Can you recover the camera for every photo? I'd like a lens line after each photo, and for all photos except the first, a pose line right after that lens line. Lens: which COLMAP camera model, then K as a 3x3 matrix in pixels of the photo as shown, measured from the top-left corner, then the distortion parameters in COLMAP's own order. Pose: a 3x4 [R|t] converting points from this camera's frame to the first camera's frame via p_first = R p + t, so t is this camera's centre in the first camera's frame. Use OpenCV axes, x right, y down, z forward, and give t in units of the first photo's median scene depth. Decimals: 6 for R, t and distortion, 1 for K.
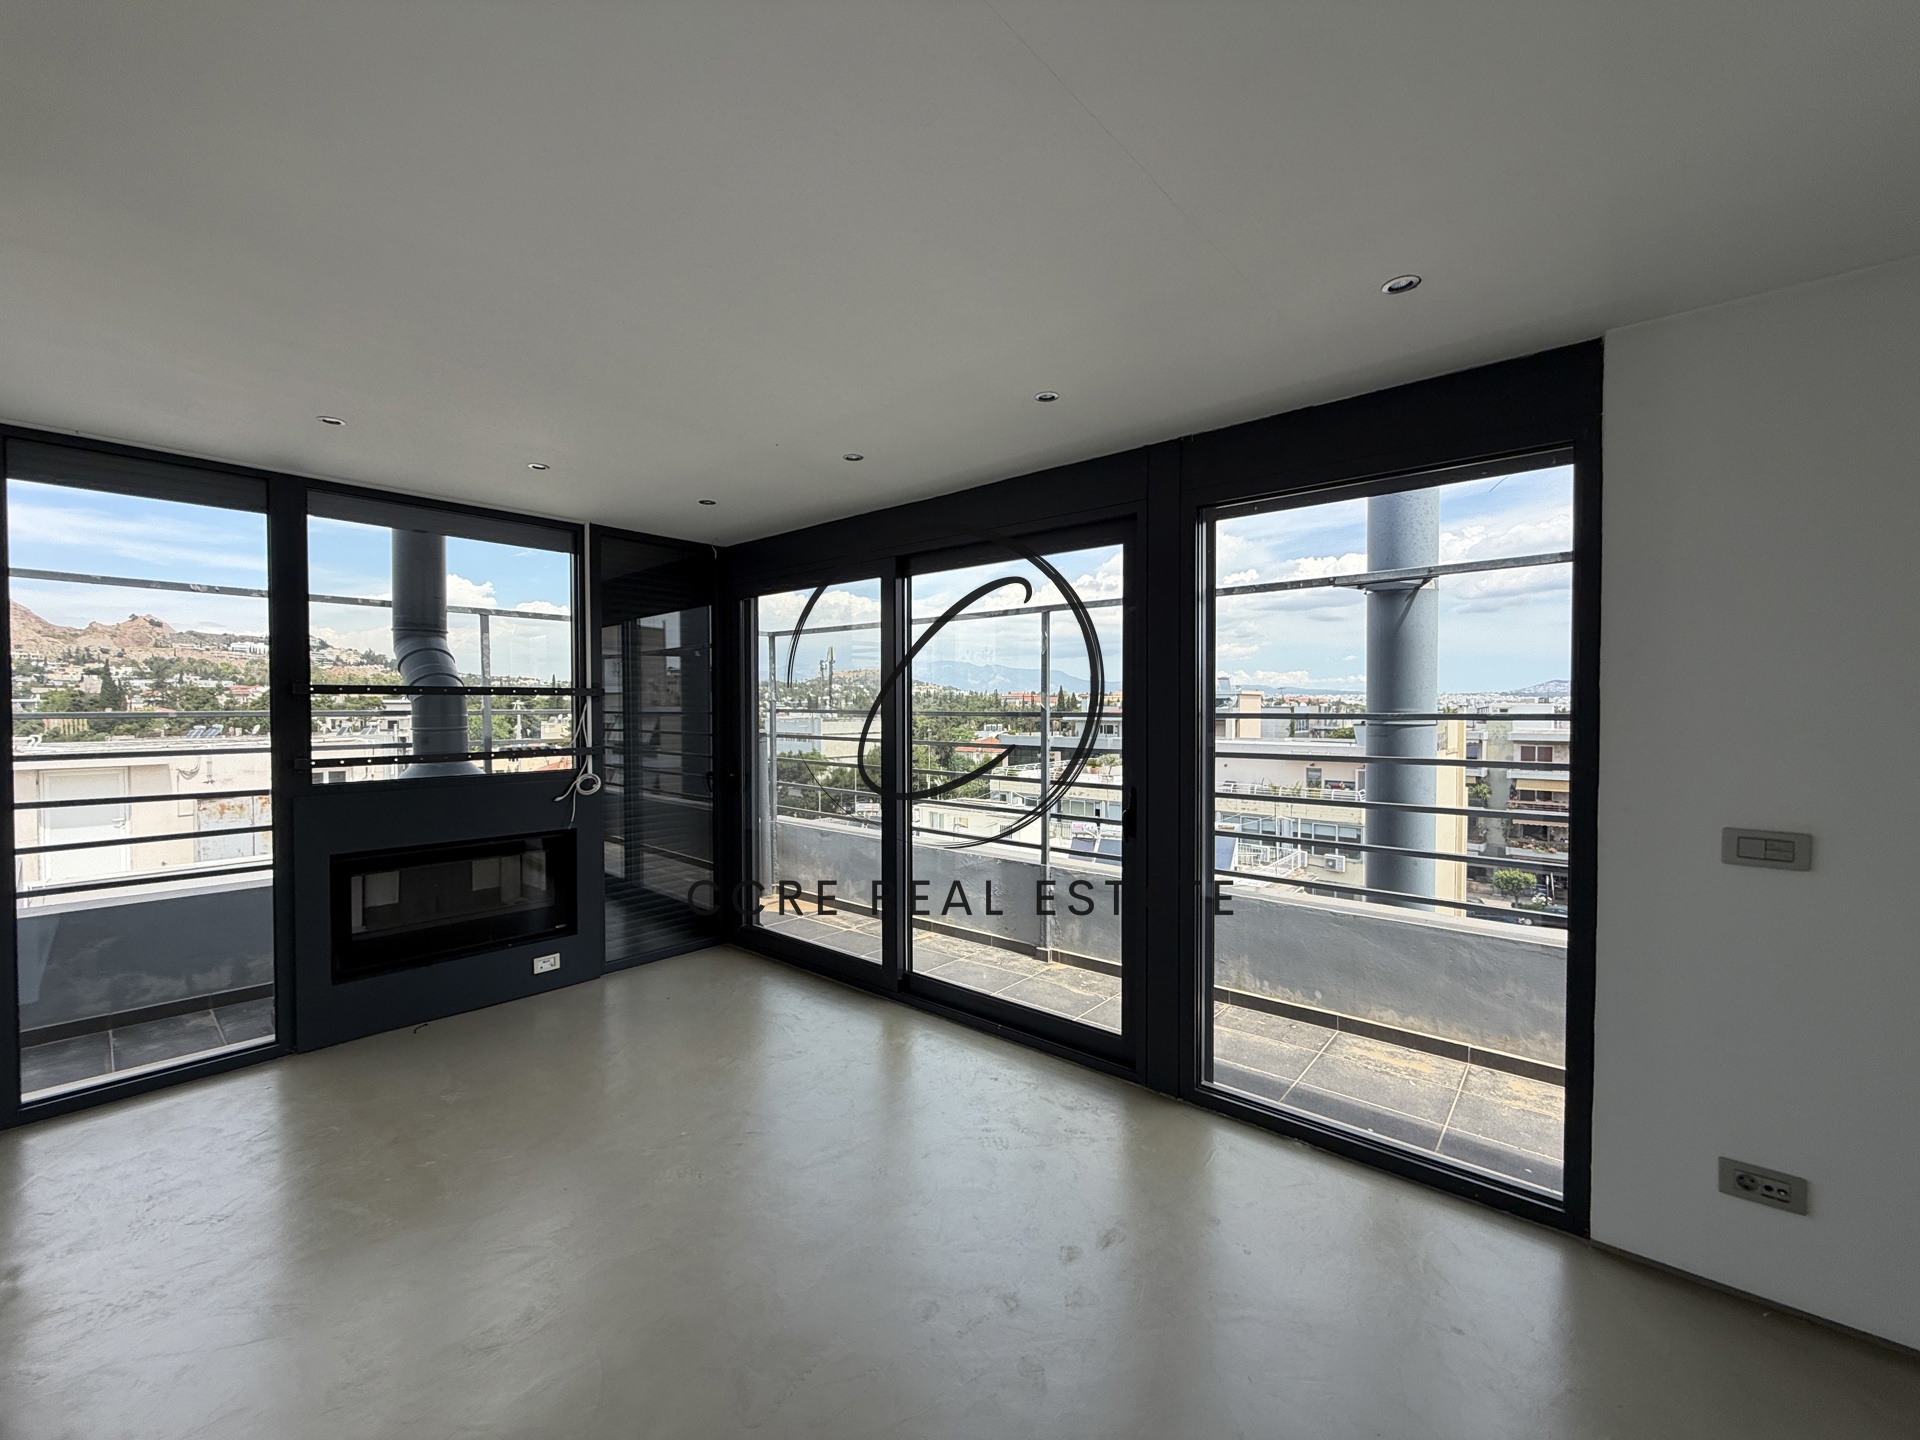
lens RADIAL K [[767.4, 0, 960.0], [0, 767.4, 720.0], [0, 0, 1]] dist [-0.000968, 0.000132]
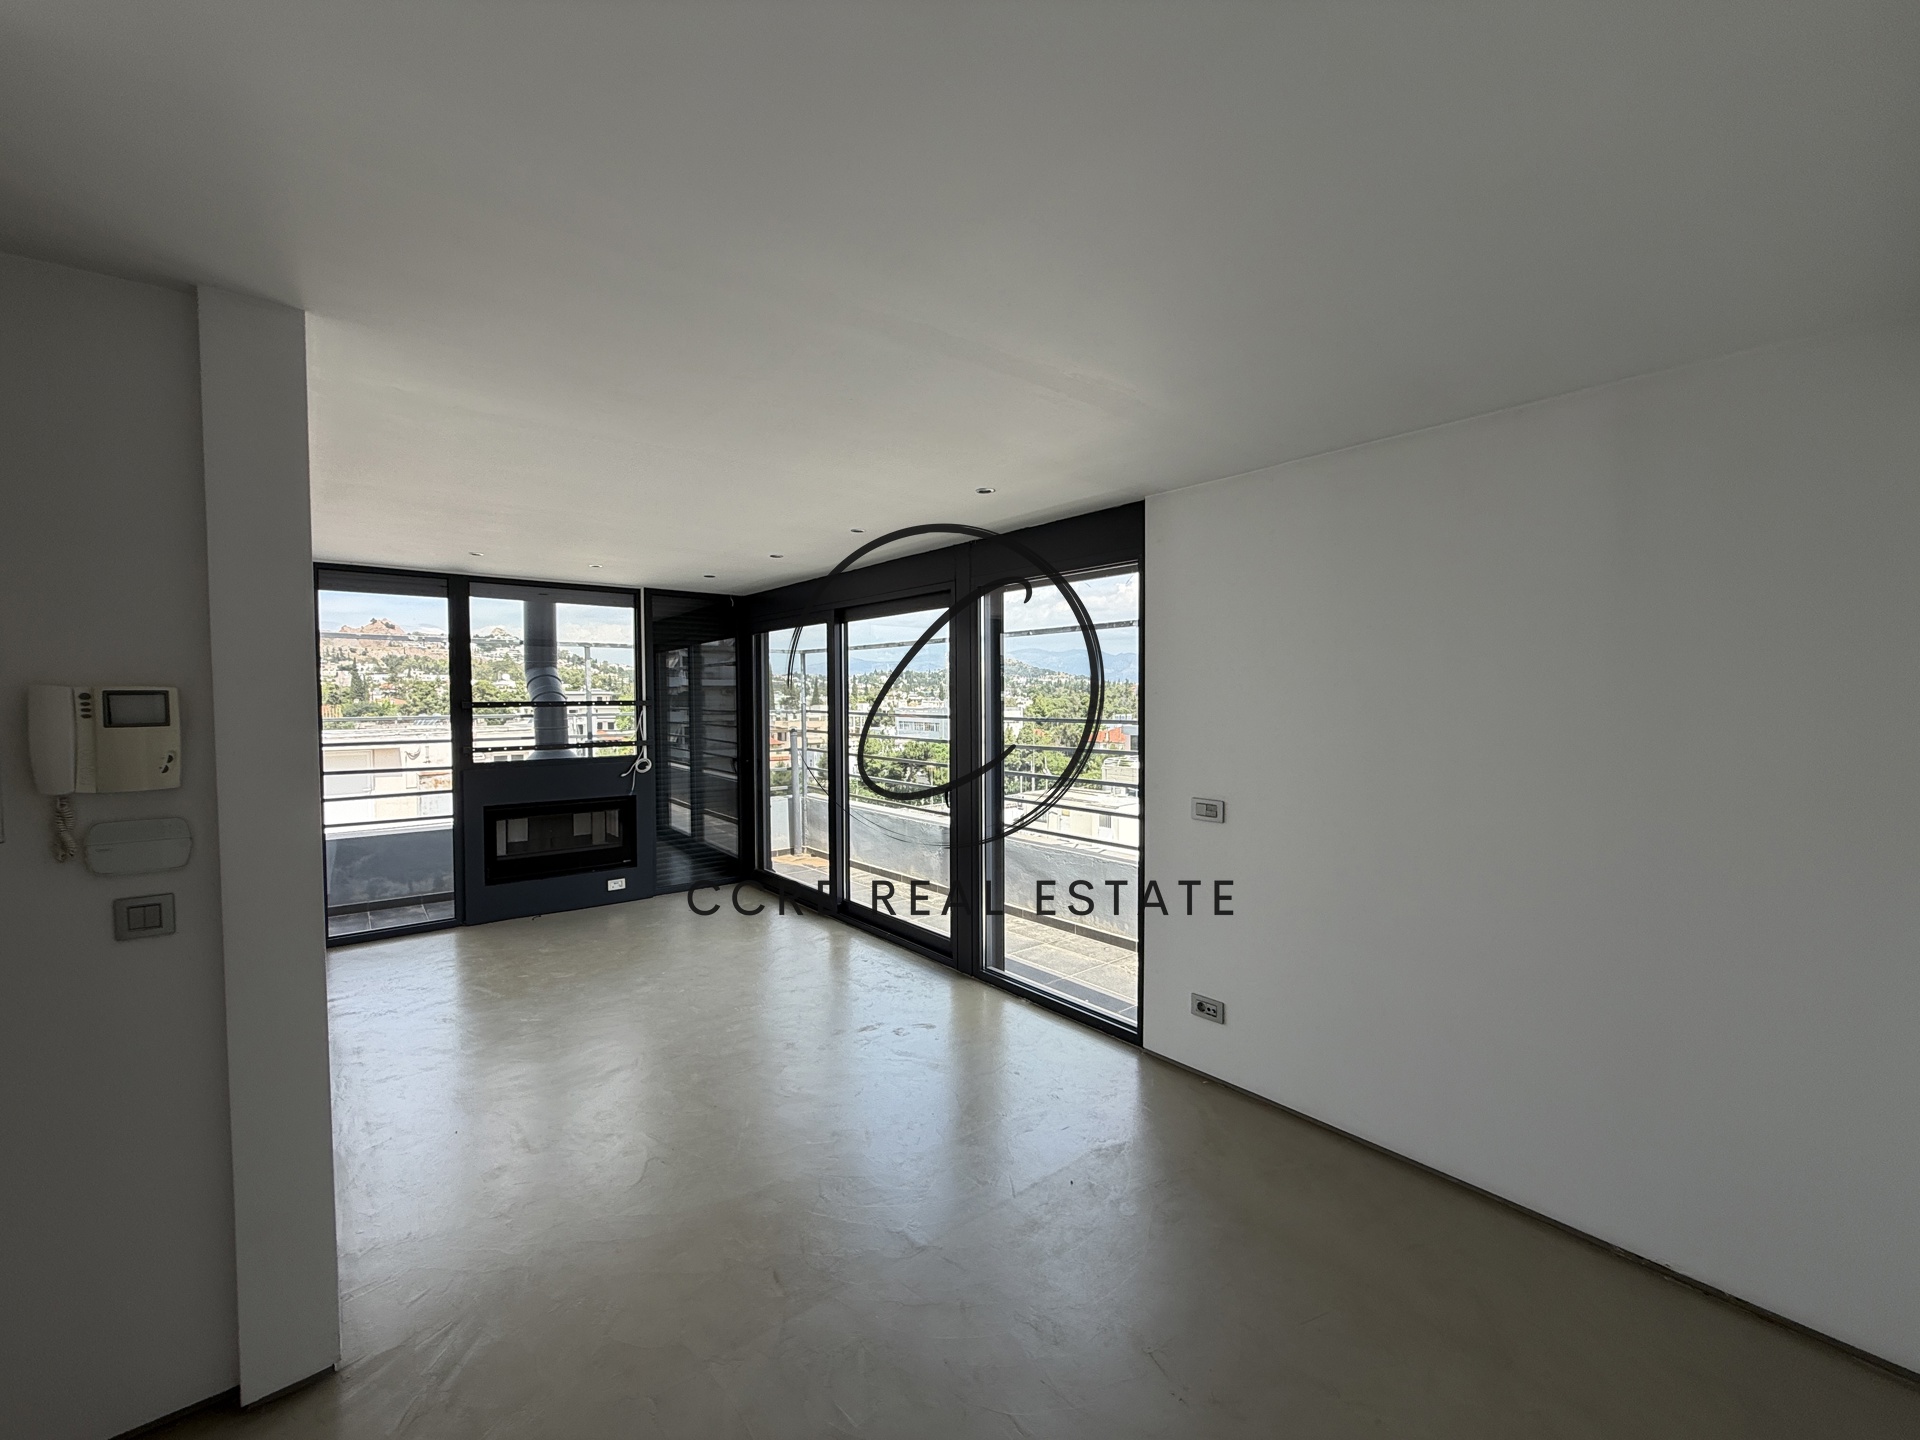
lens RADIAL K [[767.4, 0, 960.0], [0, 767.4, 720.0], [0, 0, 1]] dist [-0.000968, 0.000132]
pose [[0.985417, 0.003009, -0.170131, 0.384244], [-0.000666, 0.999904, 0.013826, -0.025744], [0.170156, -0.013511, 0.985324, -0.365431]]
